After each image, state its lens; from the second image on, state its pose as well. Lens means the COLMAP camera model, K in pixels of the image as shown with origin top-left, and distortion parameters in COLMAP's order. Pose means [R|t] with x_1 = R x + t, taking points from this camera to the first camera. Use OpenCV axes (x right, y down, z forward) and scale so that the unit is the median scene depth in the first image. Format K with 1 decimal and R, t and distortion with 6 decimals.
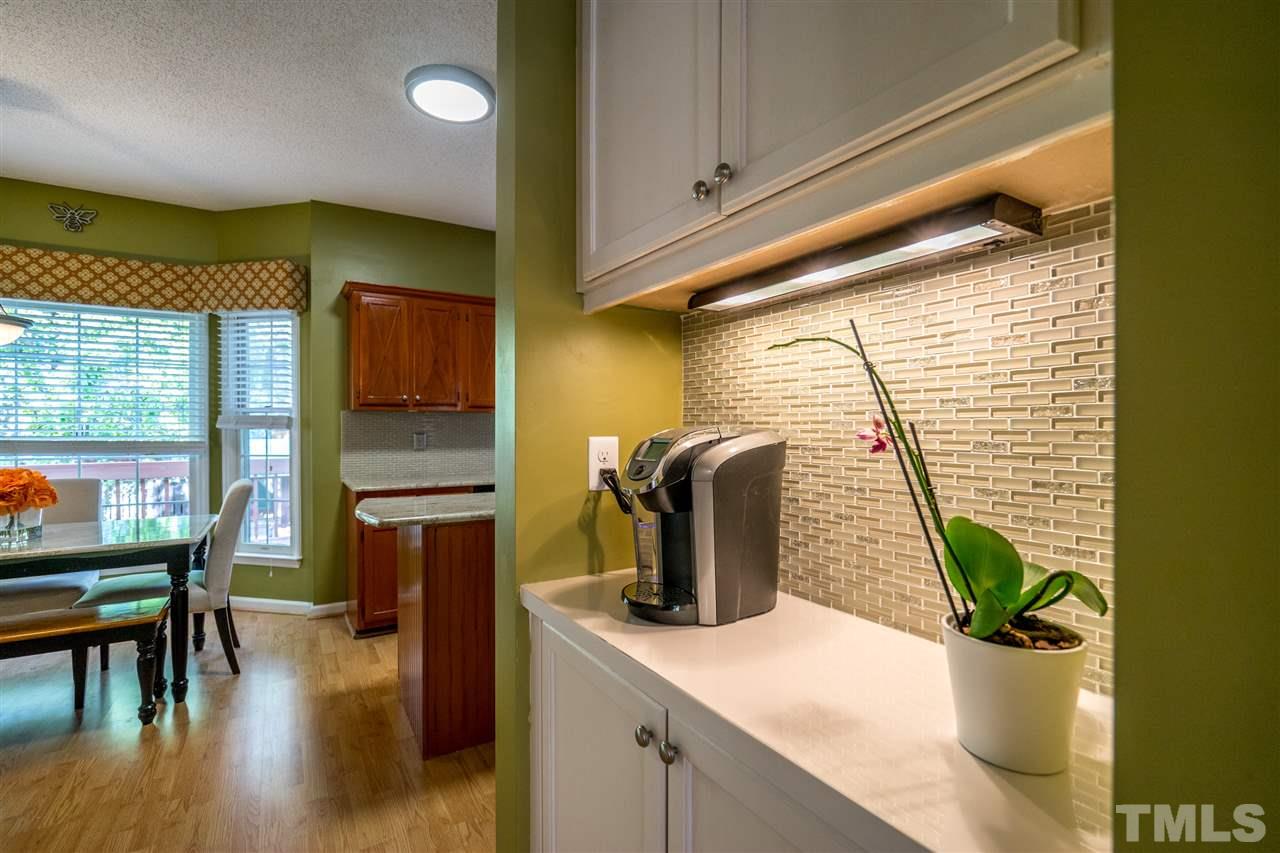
lens RADIAL K [[576.4, 0, 649.8], [0, 576.4, 429.5], [0, 0, 1]] dist [-0.008458, 0.003154]
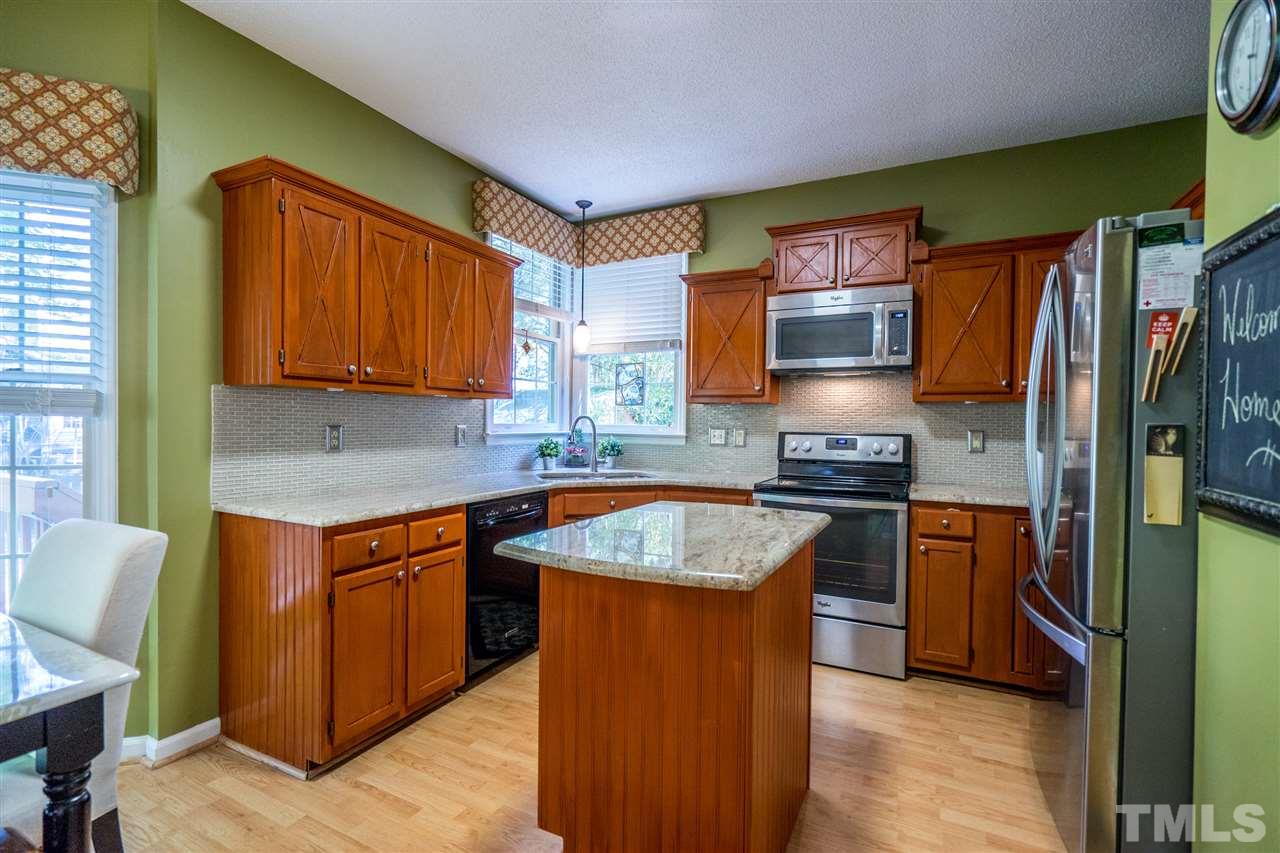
lens RADIAL K [[576.4, 0, 645.3], [0, 576.4, 429.9], [0, 0, 1]] dist [-0.008458, 0.003154]
pose [[0.860259, 0.007745, 0.509798, -0.463661], [-0.014158, 0.999862, 0.008701, 0.001111], [-0.509660, -0.014703, 0.860250, 0.298921]]
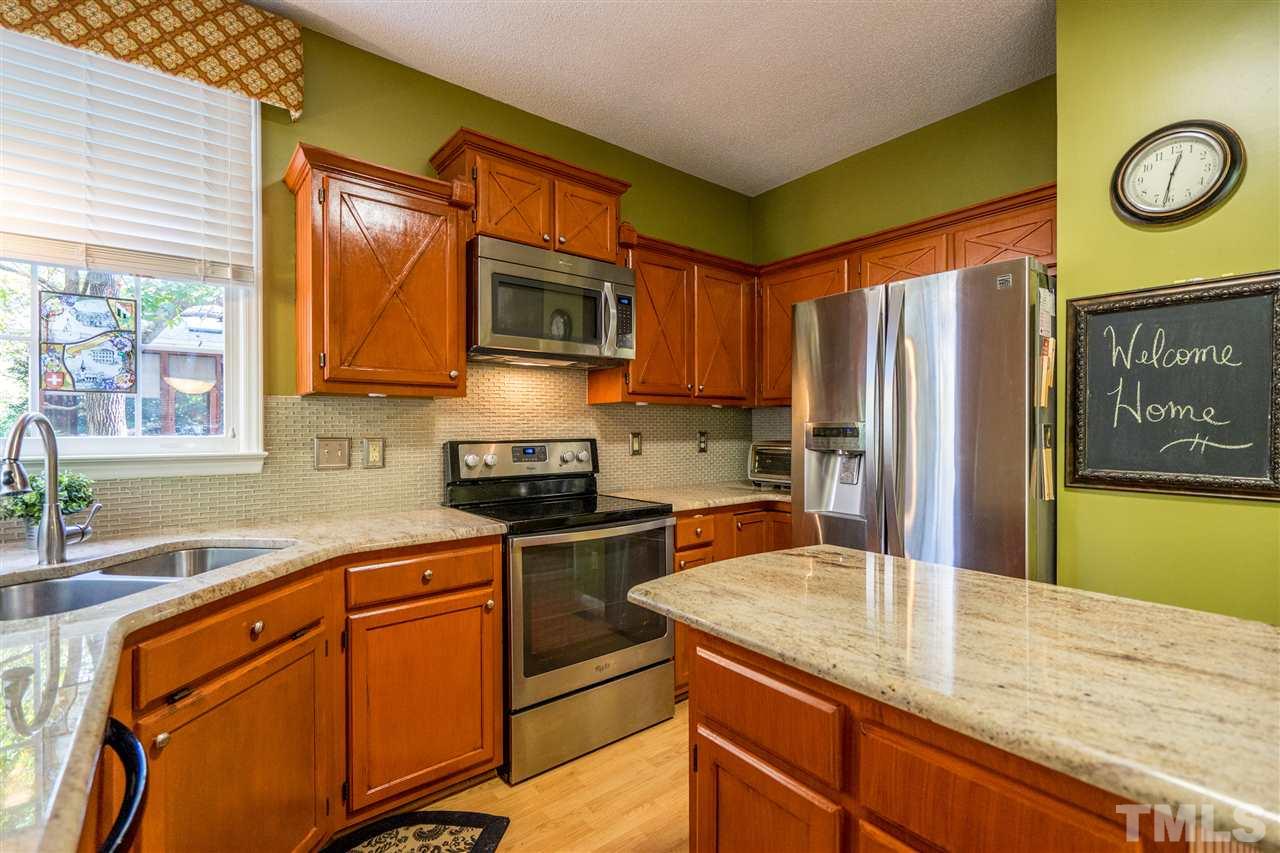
lens RADIAL K [[576.4, 0, 640.6], [0, 576.4, 430.2], [0, 0, 1]] dist [-0.008458, 0.003154]
pose [[-0.091150, 0.000019, 0.995837, -0.442269], [0.006376, 0.999980, 0.000565, -0.001719], [-0.995817, 0.006401, -0.091148, 0.855007]]
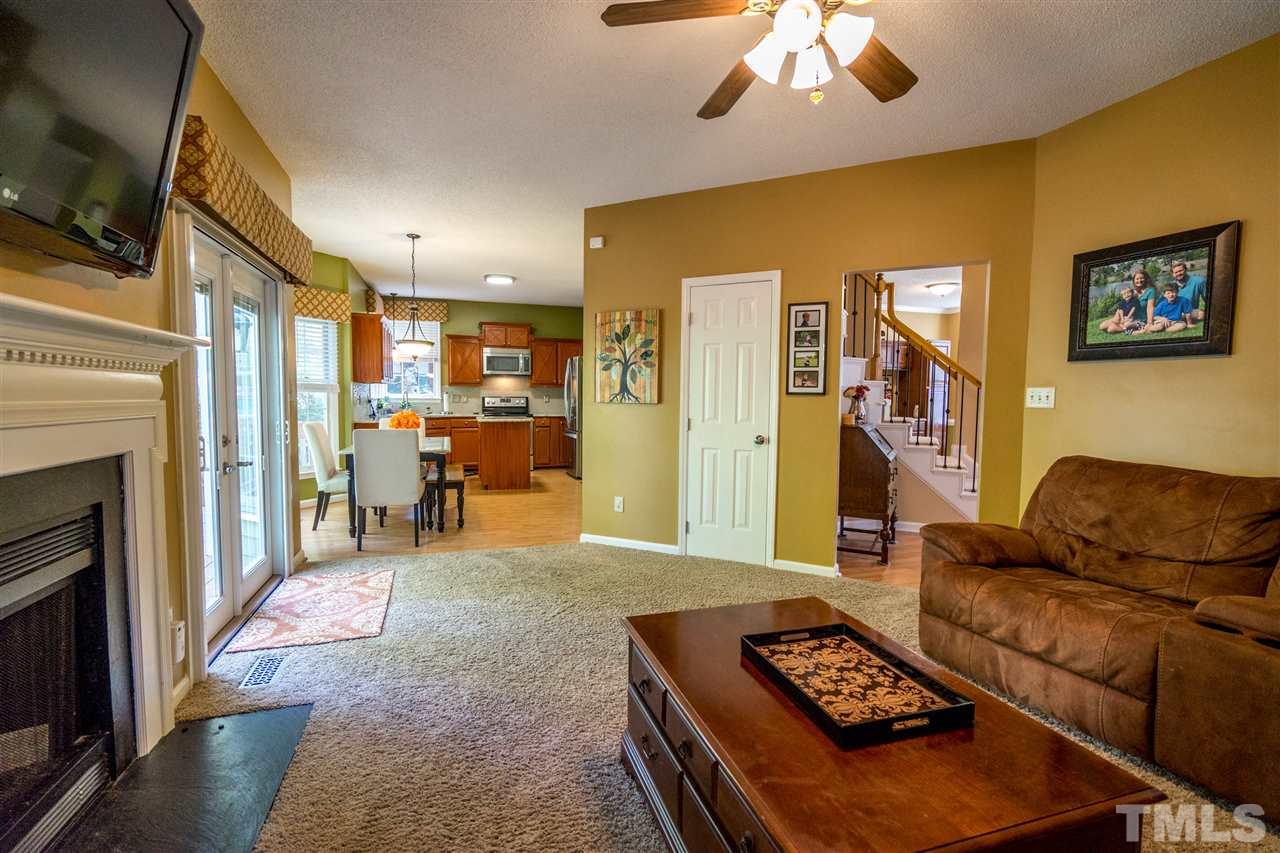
lens RADIAL K [[576.4, 0, 640.0], [0, 576.4, 427.5], [0, 0, 1]] dist [-0.008458, 0.003154]
pose [[0.273967, -0.049587, 0.960460, -2.024402], [-0.010654, 0.998452, 0.054587, -0.000272], [-0.961680, -0.025188, 0.273014, -0.346374]]
